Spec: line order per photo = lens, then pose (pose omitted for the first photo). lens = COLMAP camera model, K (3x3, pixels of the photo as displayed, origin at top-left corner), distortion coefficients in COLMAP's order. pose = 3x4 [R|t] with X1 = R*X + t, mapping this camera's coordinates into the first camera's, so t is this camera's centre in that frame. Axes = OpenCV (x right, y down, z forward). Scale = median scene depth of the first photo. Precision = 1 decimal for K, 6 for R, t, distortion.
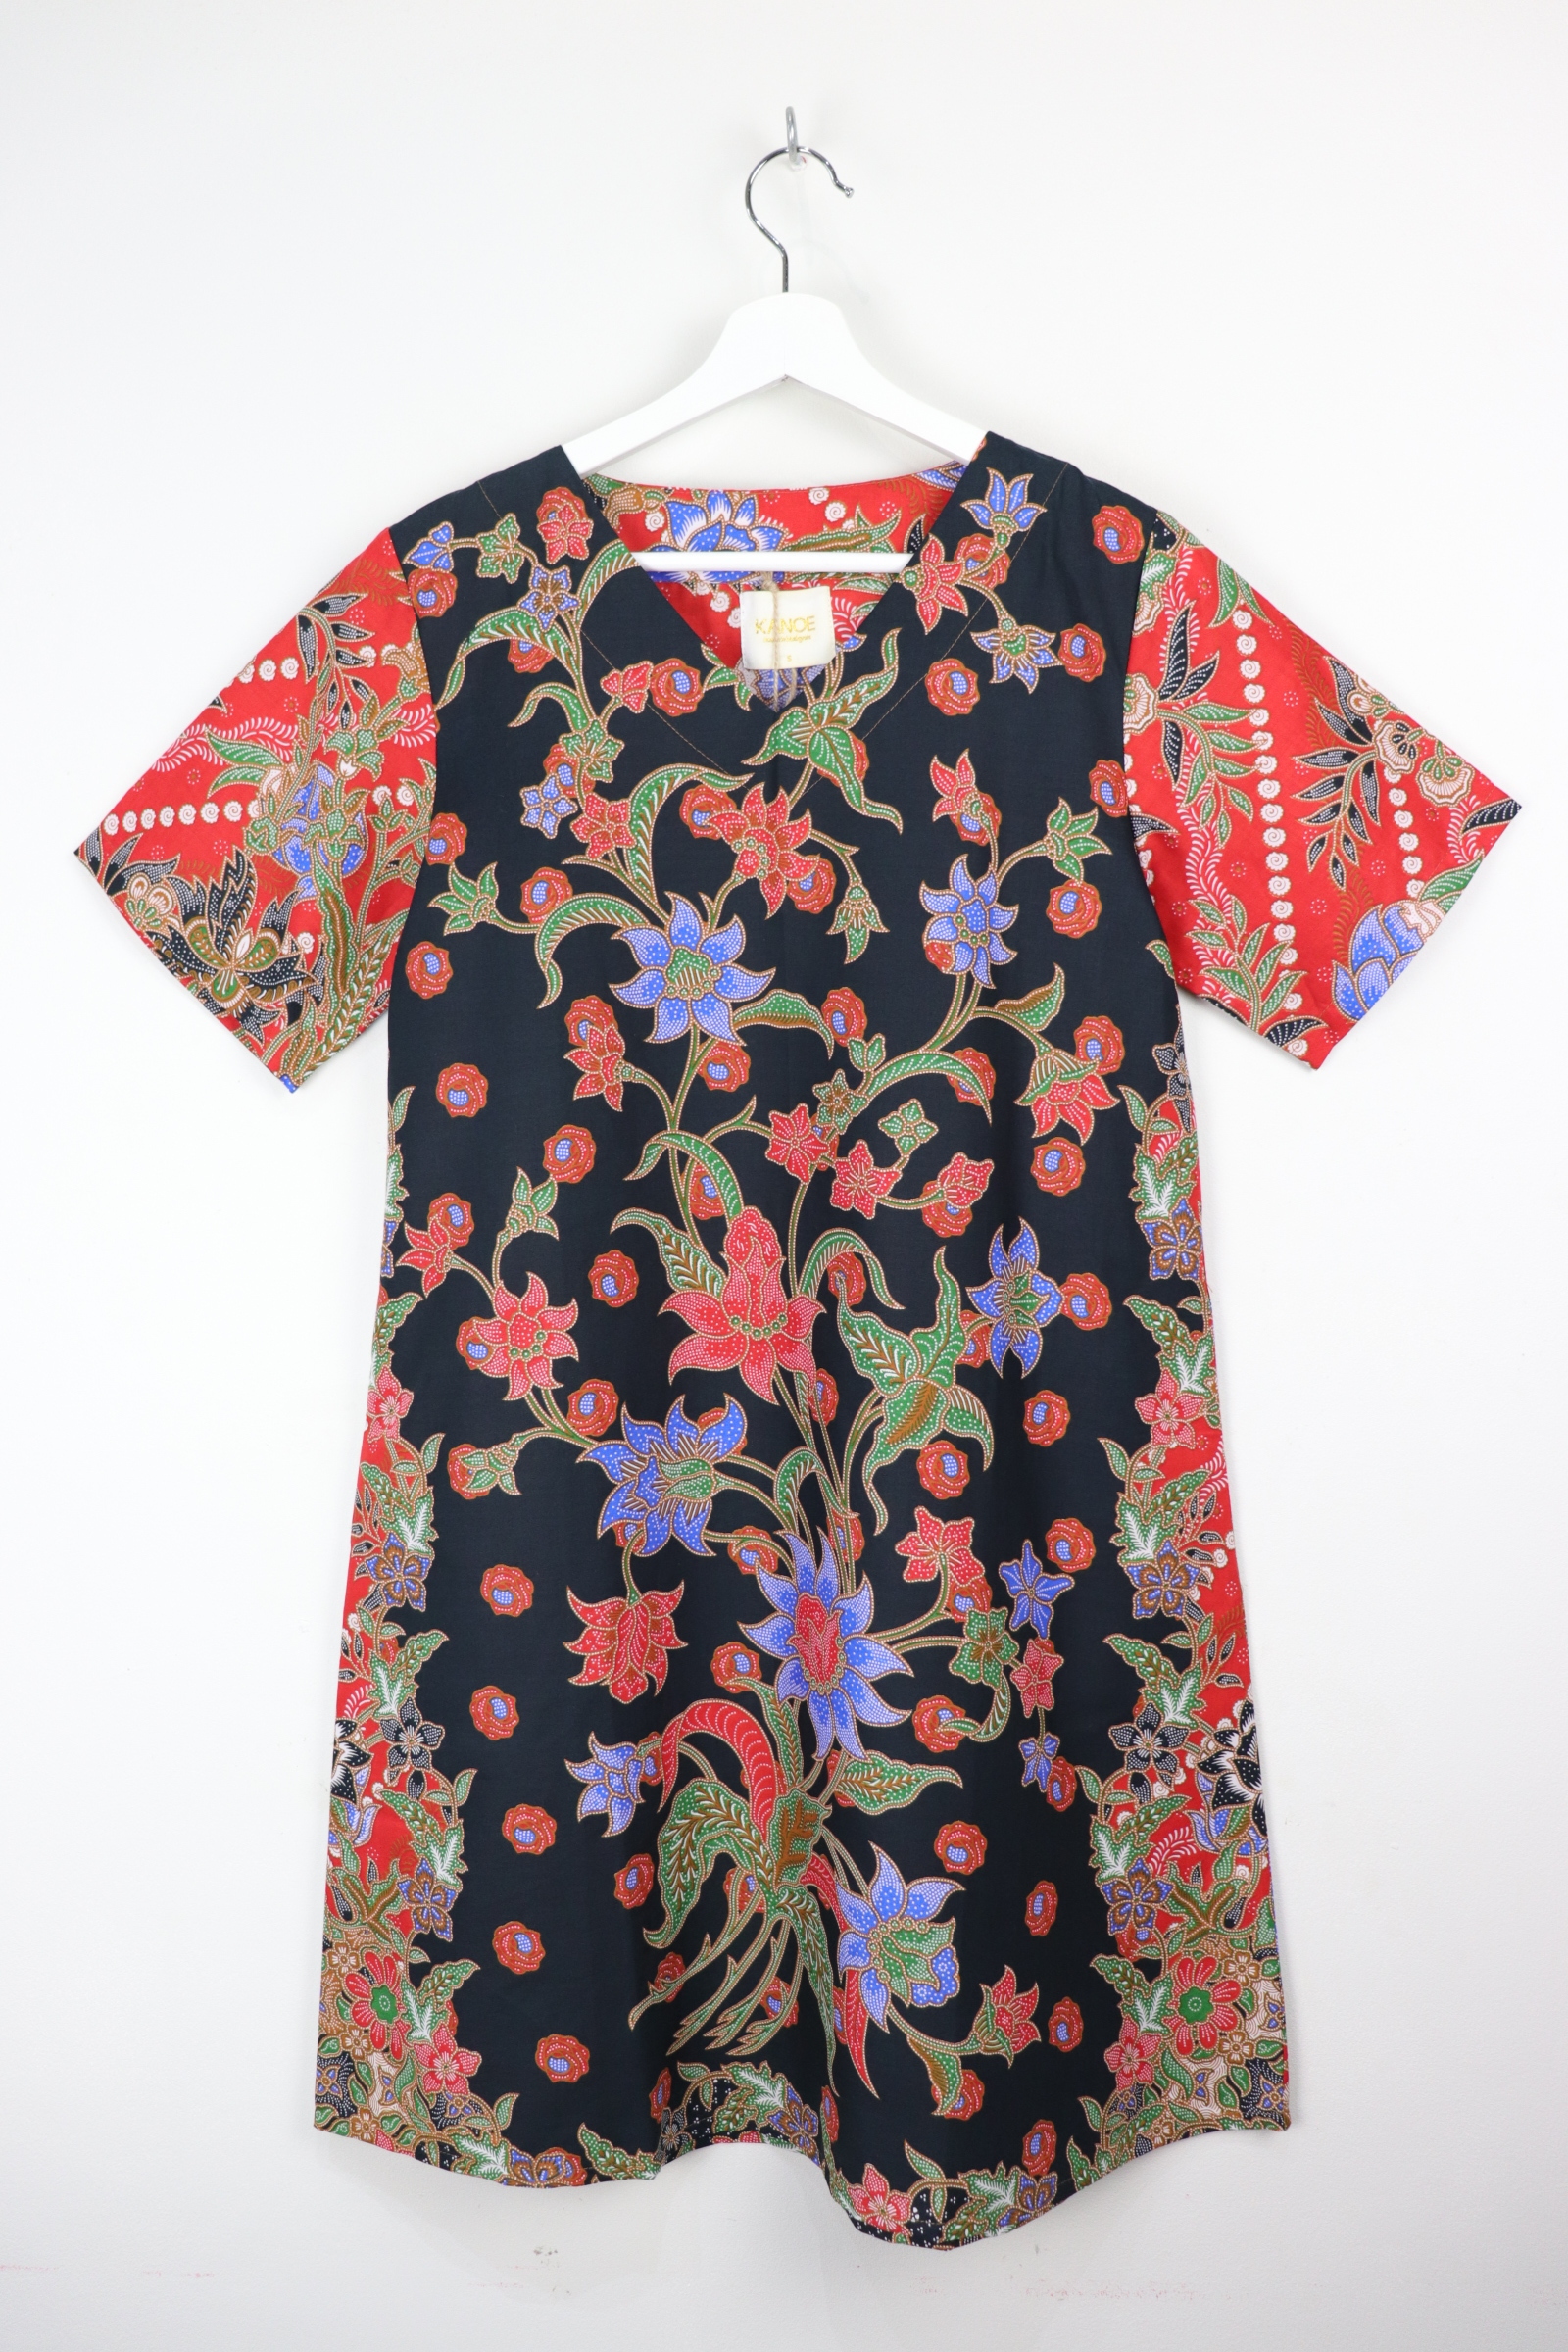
lens RADIAL K [[1987.4, 0, 775.5], [0, 1987.4, 1170.0], [0, 0, 1]] dist [-0.185403, 0.181513]
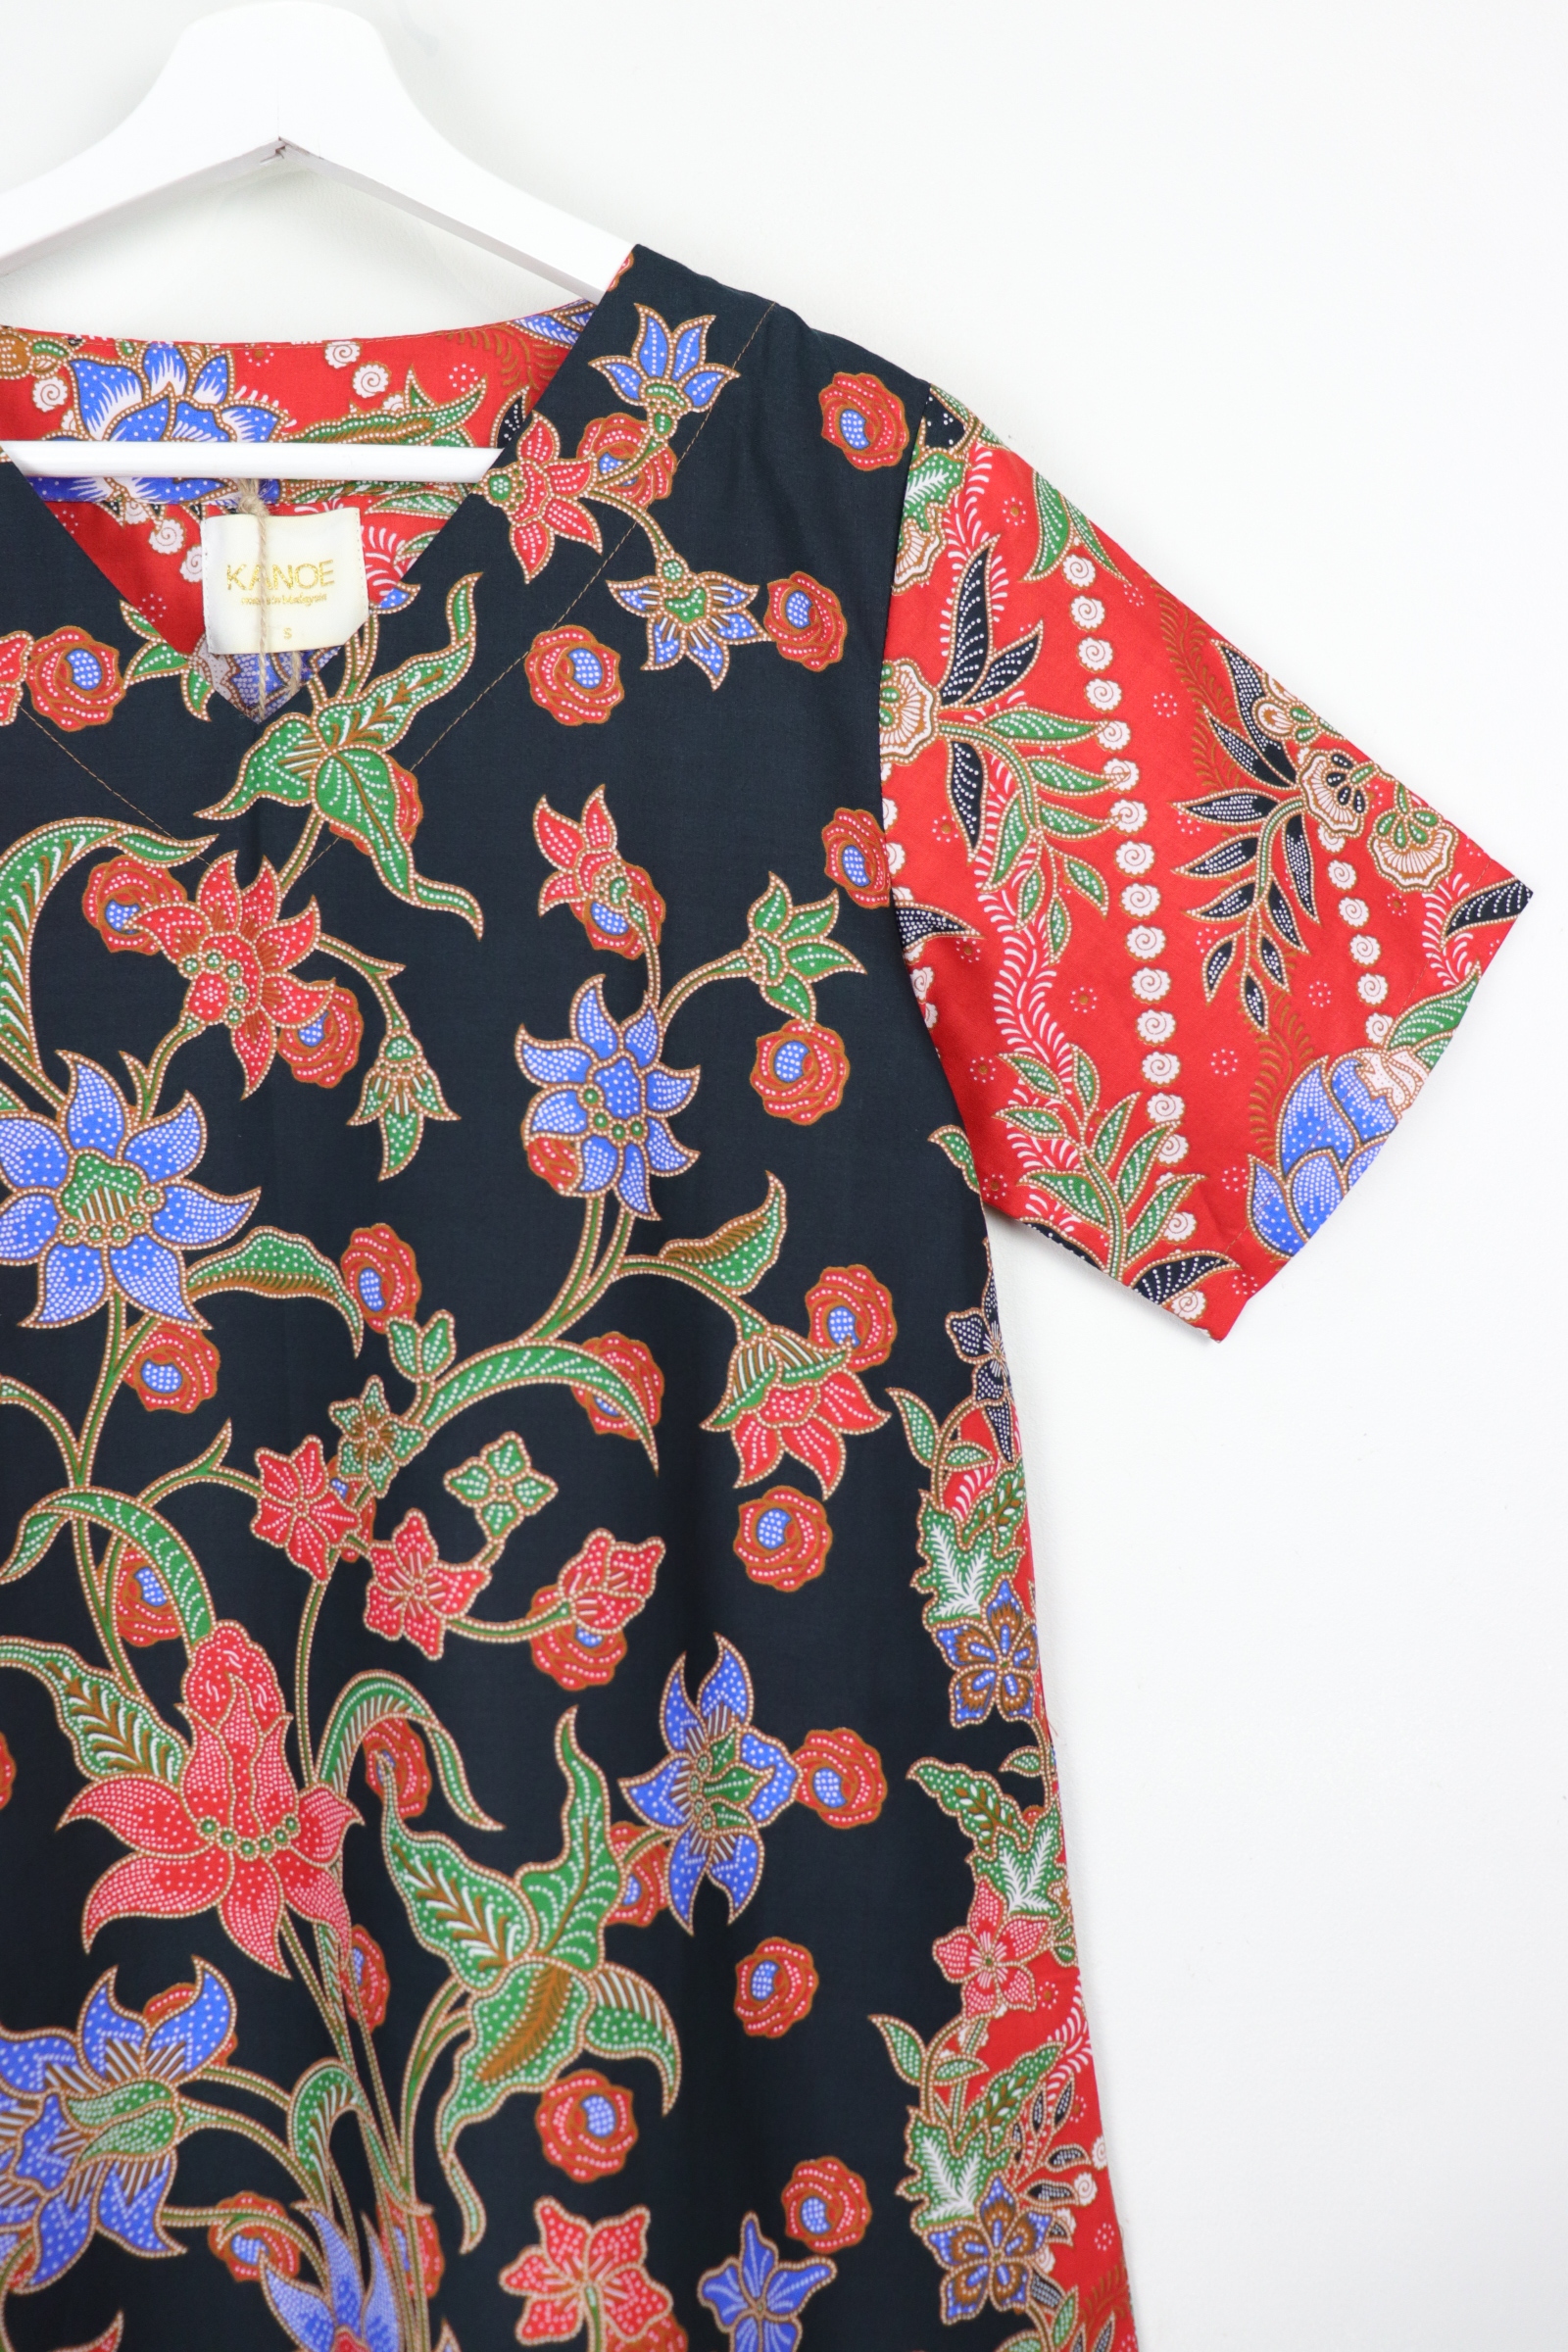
lens RADIAL K [[1987.4, 0, 775.5], [0, 1987.4, 1170.0], [0, 0, 1]] dist [-0.185403, 0.181513]
pose [[0.989139, -0.015081, 0.146204, 0.061795], [0.027742, 0.995999, -0.084950, -0.057132], [-0.144338, 0.088084, 0.985600, 0.448513]]
